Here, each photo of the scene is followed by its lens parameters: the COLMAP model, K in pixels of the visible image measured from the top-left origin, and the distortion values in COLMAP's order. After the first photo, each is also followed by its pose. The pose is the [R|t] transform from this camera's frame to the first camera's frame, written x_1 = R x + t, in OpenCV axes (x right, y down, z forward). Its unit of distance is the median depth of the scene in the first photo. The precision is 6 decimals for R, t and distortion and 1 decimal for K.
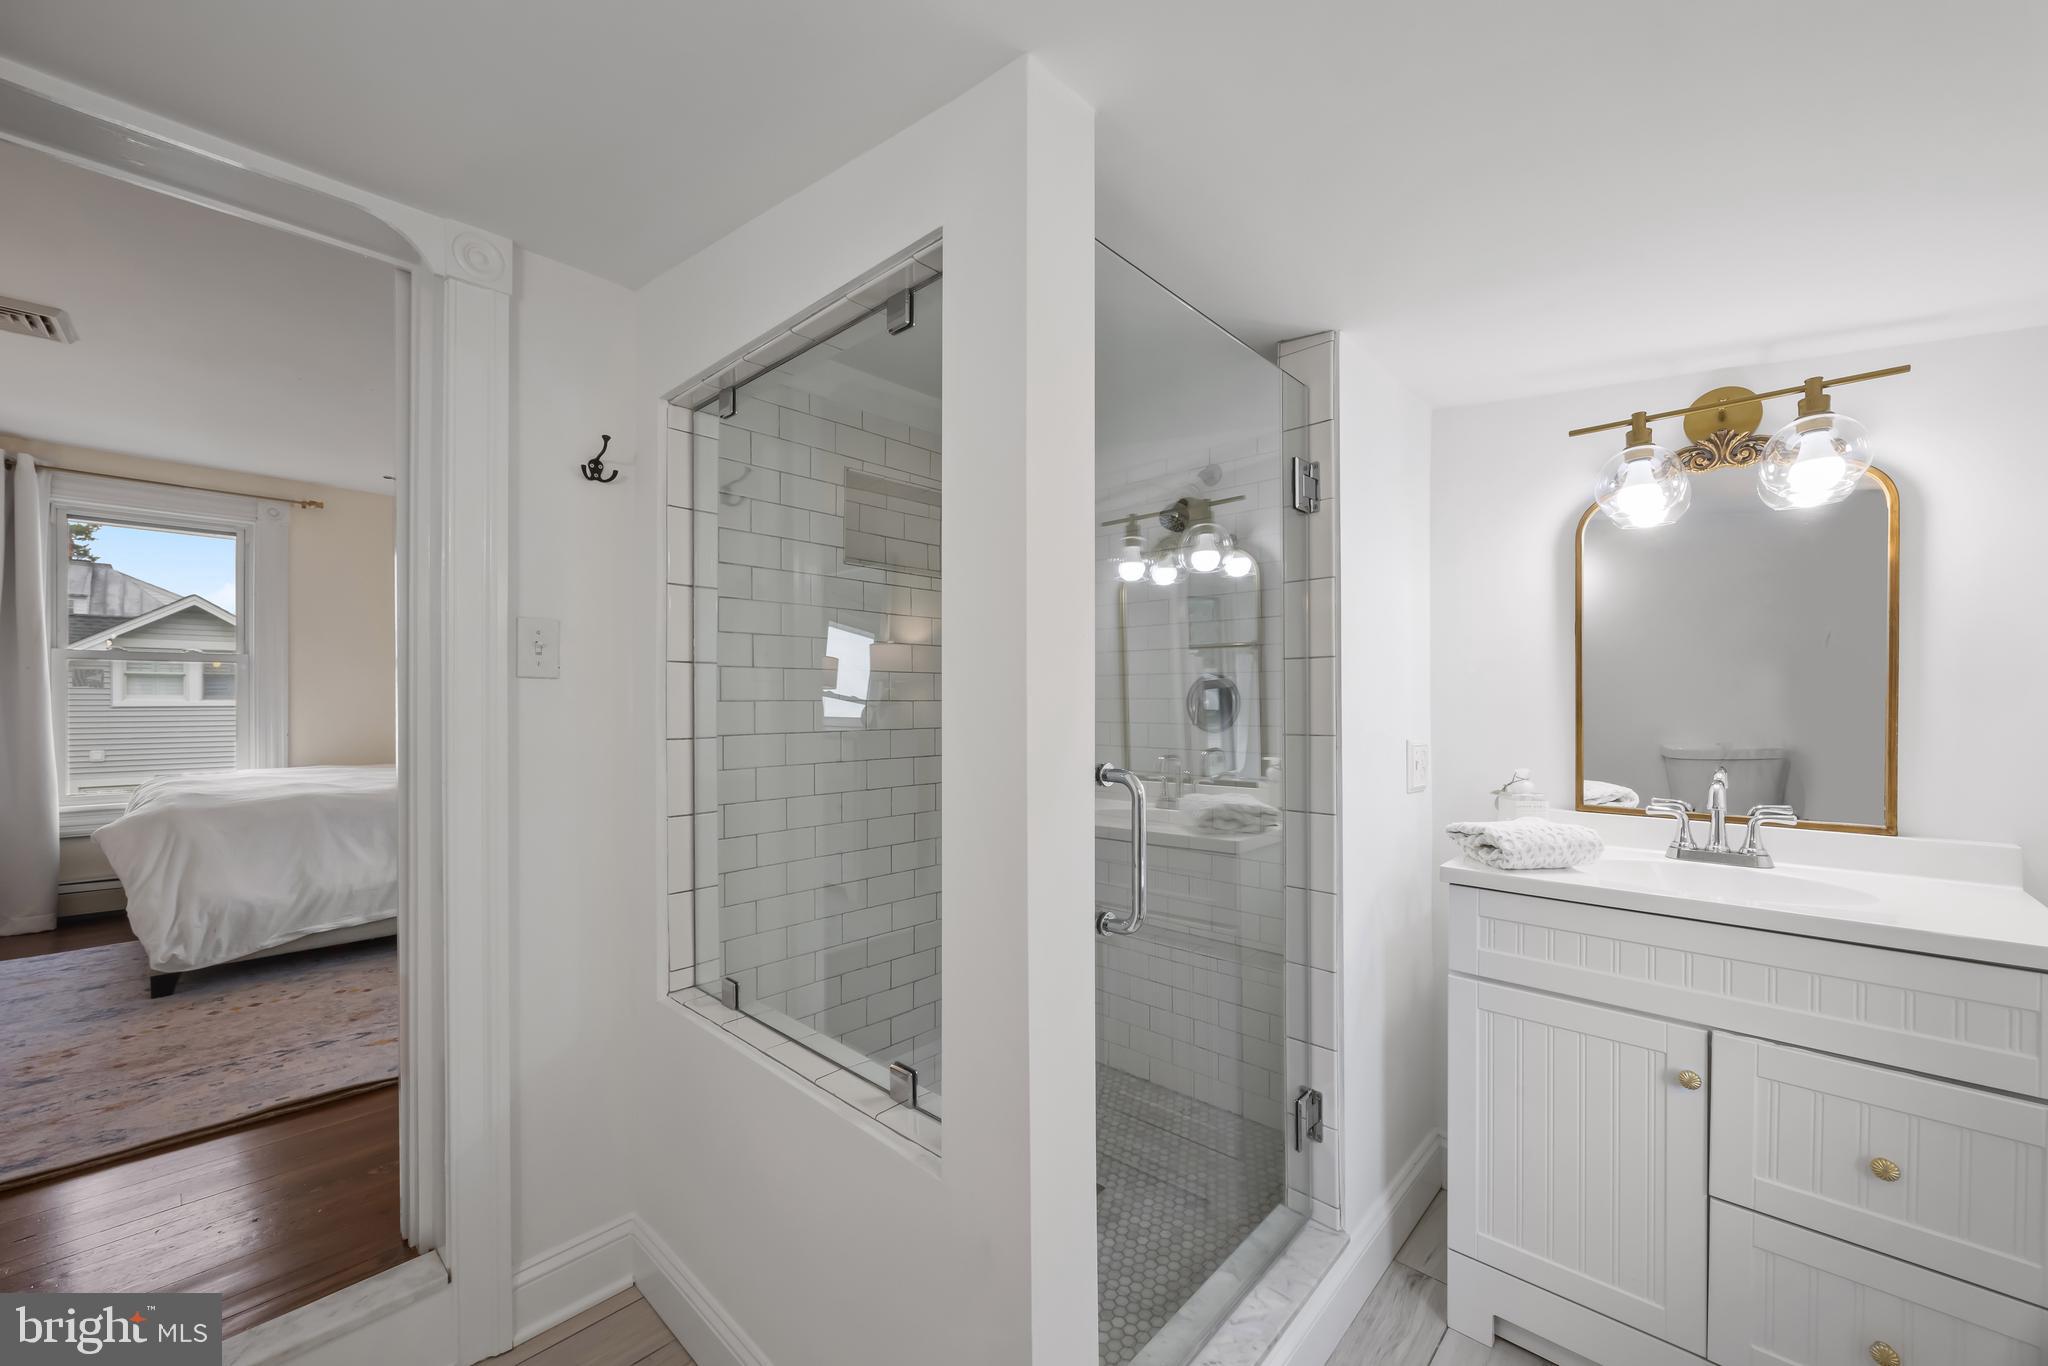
lens RADIAL K [[789.6, 0, 1019.8], [0, 789.6, 706.3], [0, 0, 1]] dist [-0.000144, 0.000068]
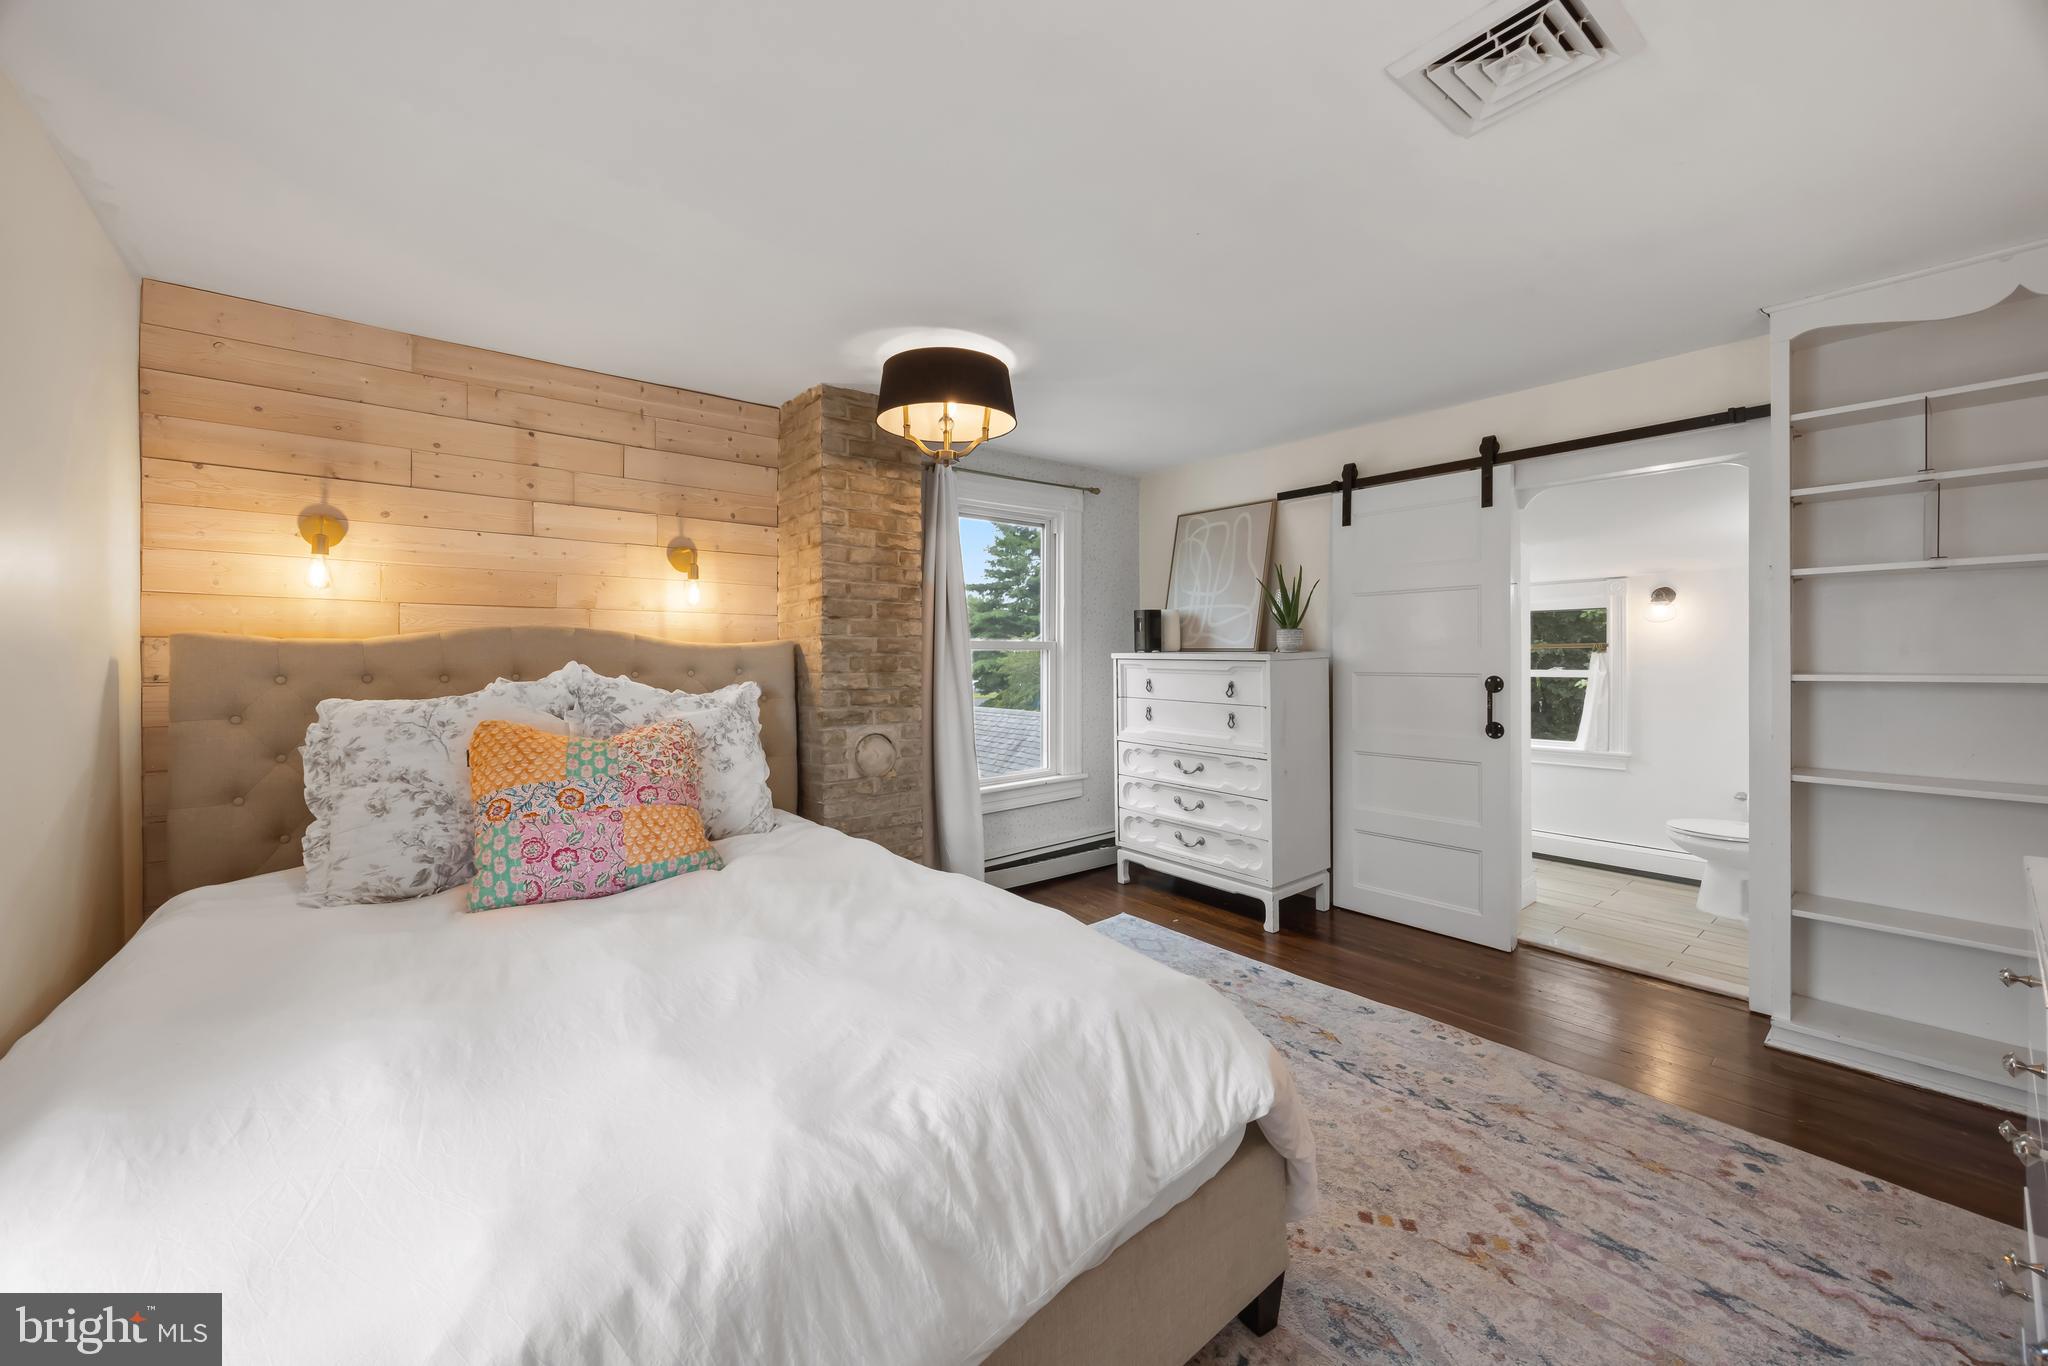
lens RADIAL K [[778.8, 0, 1025.8], [0, 778.8, 665.6], [0, 0, 1]] dist [-0.000145, -0.000022]
pose [[0.130159, -0.018065, 0.991329, -1.714856], [0.013122, 0.999778, 0.016496, -0.076643], [-0.991406, 0.010861, 0.130367, 1.154007]]
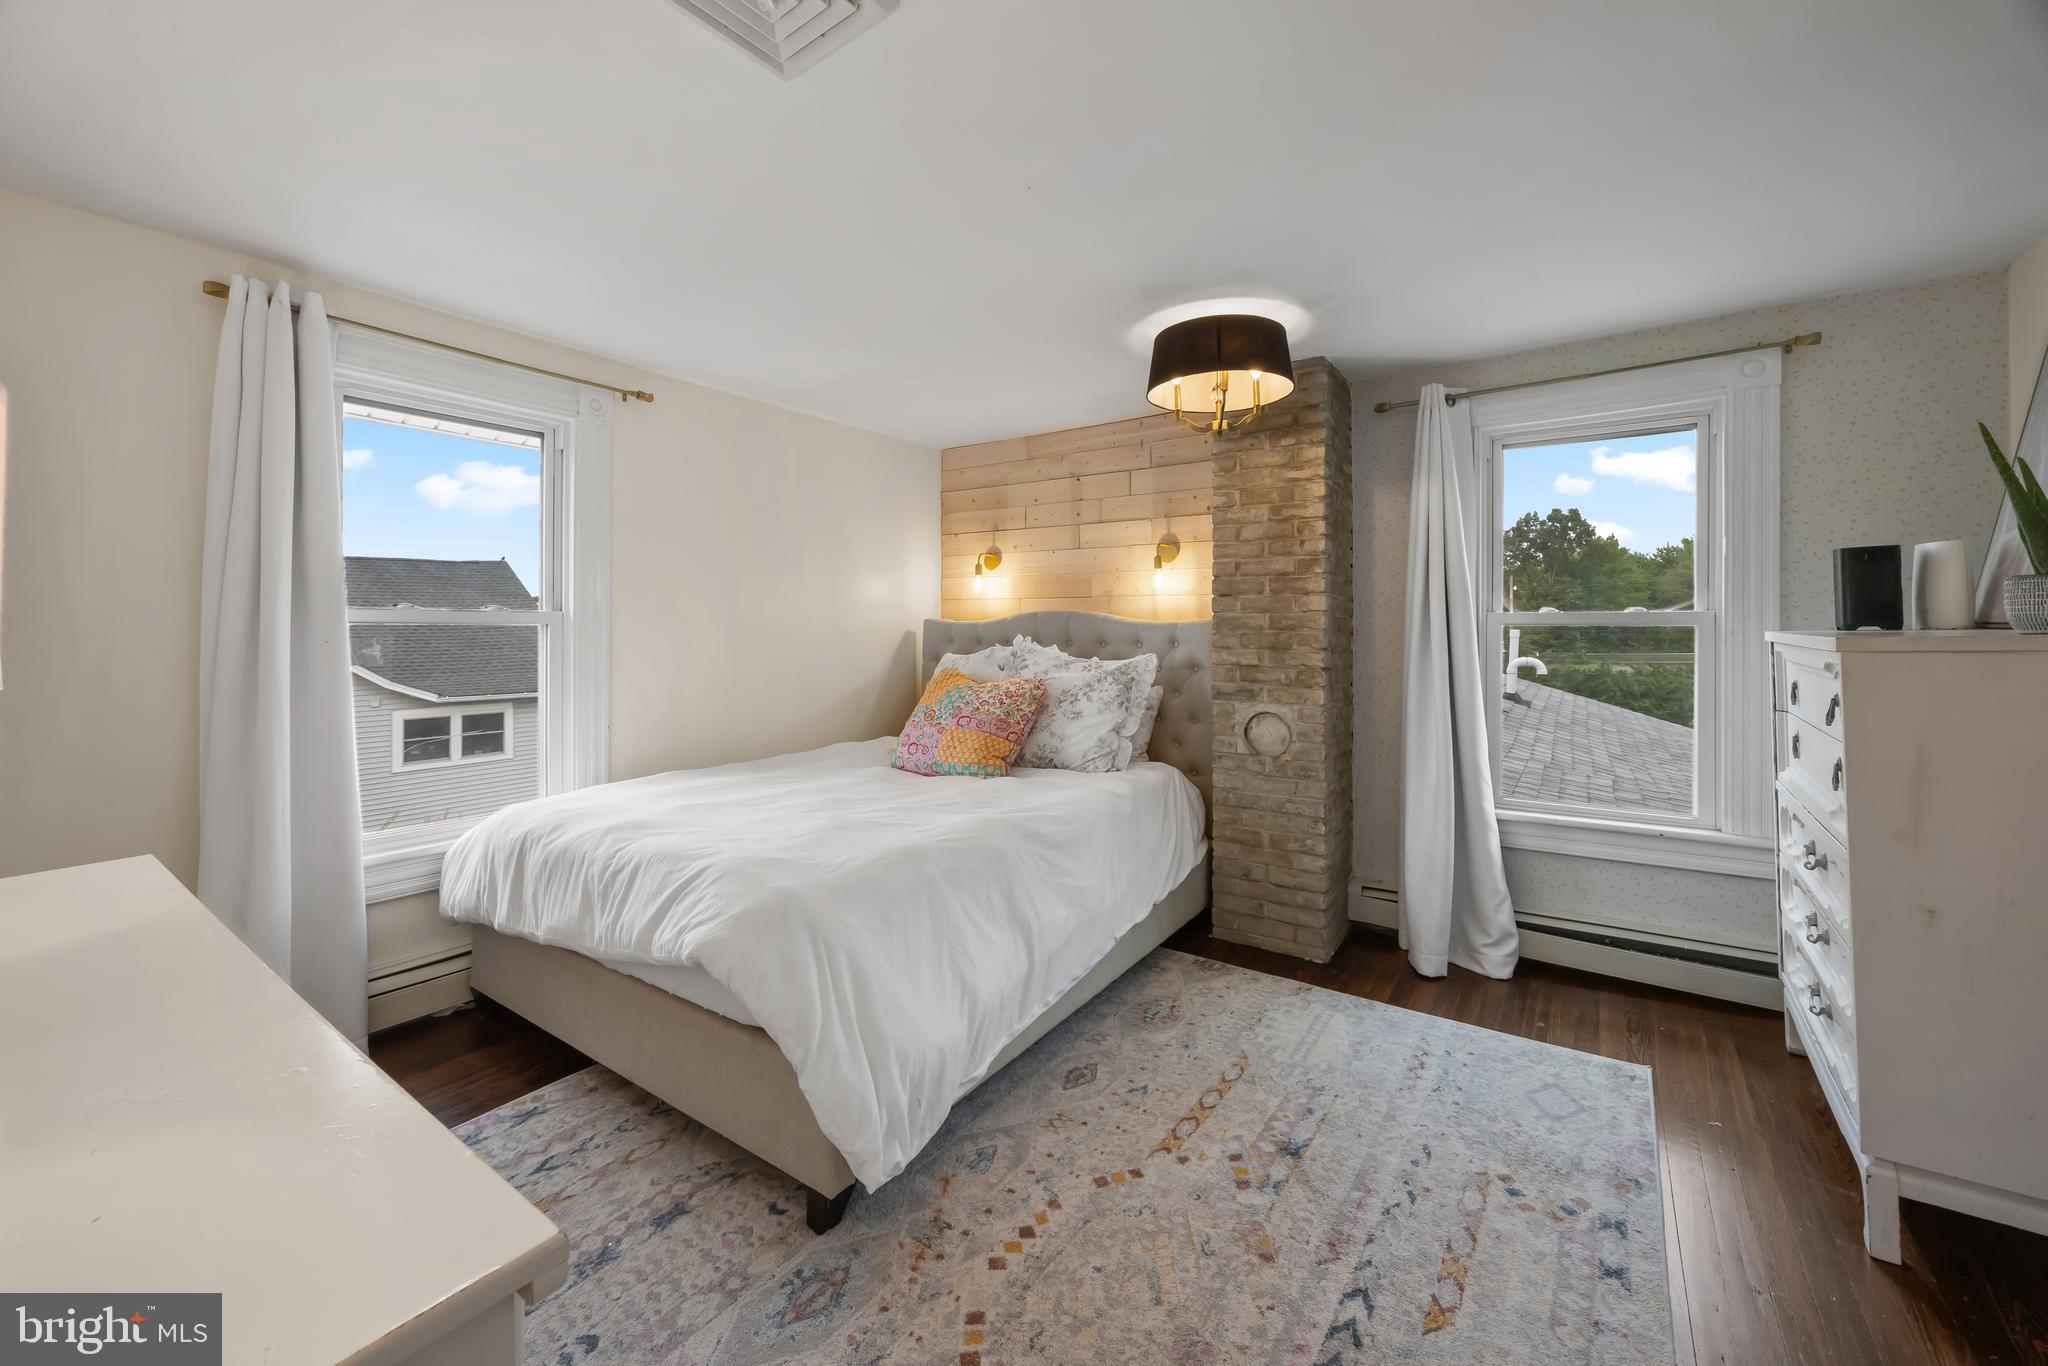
lens RADIAL K [[797.2, 0, 1038.2], [0, 797.2, 634.7], [0, 0, 1]] dist [-0.006752, 0.000082]
pose [[0.989598, -0.003391, 0.143818, -1.086024], [0.003489, 0.999994, -0.000431, -0.072692], [-0.143816, 0.000928, 0.989604, 0.425528]]
